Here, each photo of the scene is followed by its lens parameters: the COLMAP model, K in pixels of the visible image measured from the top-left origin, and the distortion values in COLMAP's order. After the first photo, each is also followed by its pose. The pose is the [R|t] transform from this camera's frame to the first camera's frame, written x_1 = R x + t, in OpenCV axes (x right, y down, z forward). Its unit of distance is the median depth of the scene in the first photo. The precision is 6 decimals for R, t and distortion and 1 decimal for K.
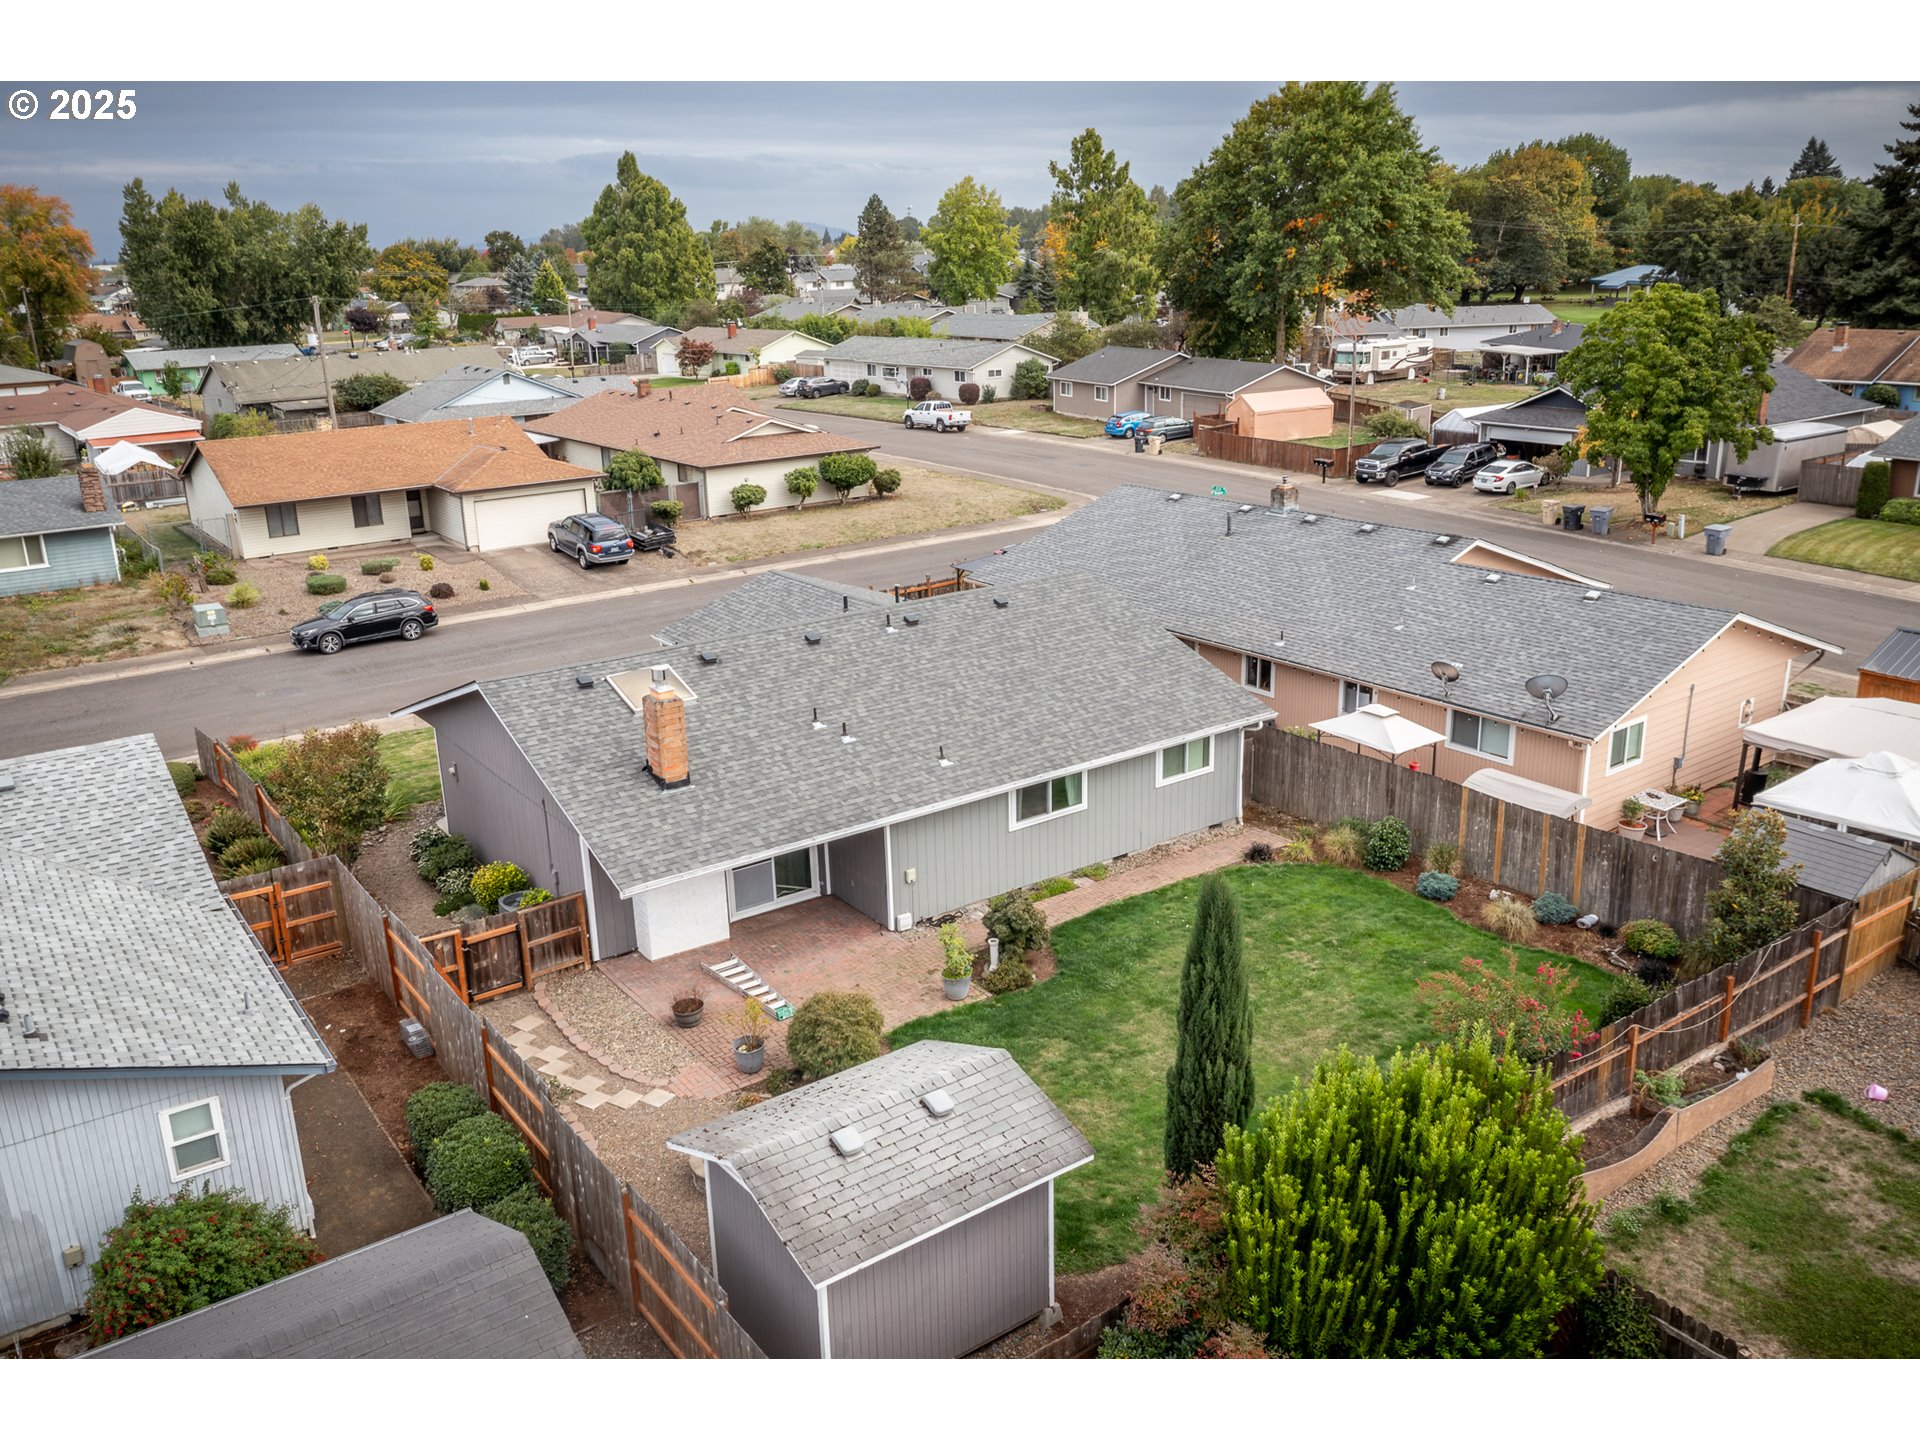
lens RADIAL K [[1563.1, 0, 963.8], [0, 1563.1, 723.5], [0, 0, 1]] dist [-0.008518, 0.003627]
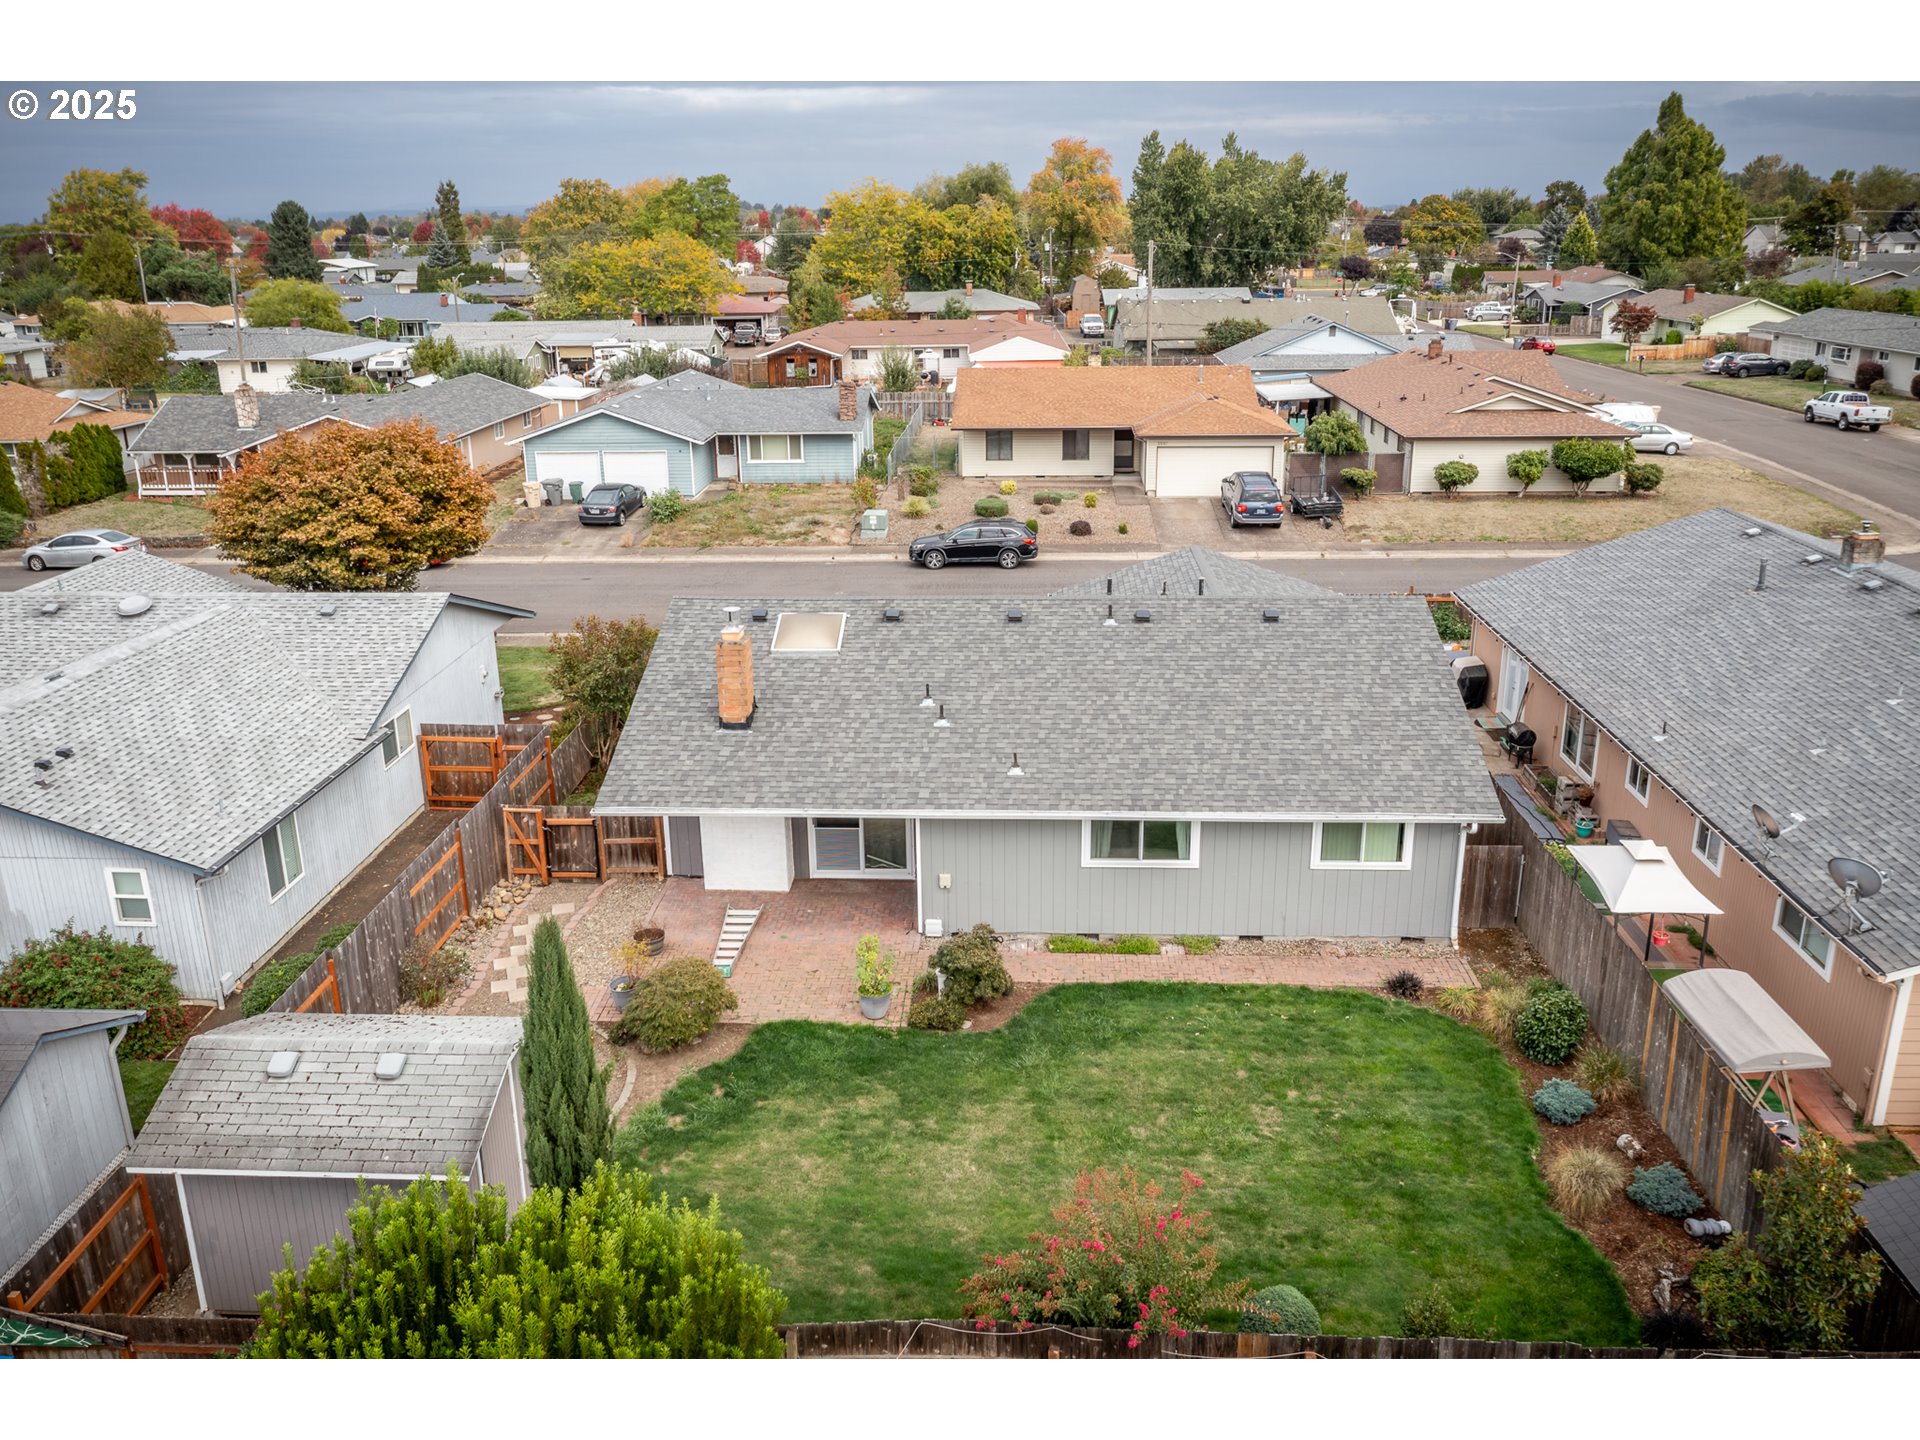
lens RADIAL K [[1563.1, 0, 957.5], [0, 1563.1, 715.4], [0, 0, 1]] dist [-0.008518, 0.003627]
pose [[0.765814, 0.208656, -0.608270, 0.235809], [-0.194053, 0.976784, 0.090754, -0.038195], [0.613084, 0.048536, 0.788525, 0.126658]]
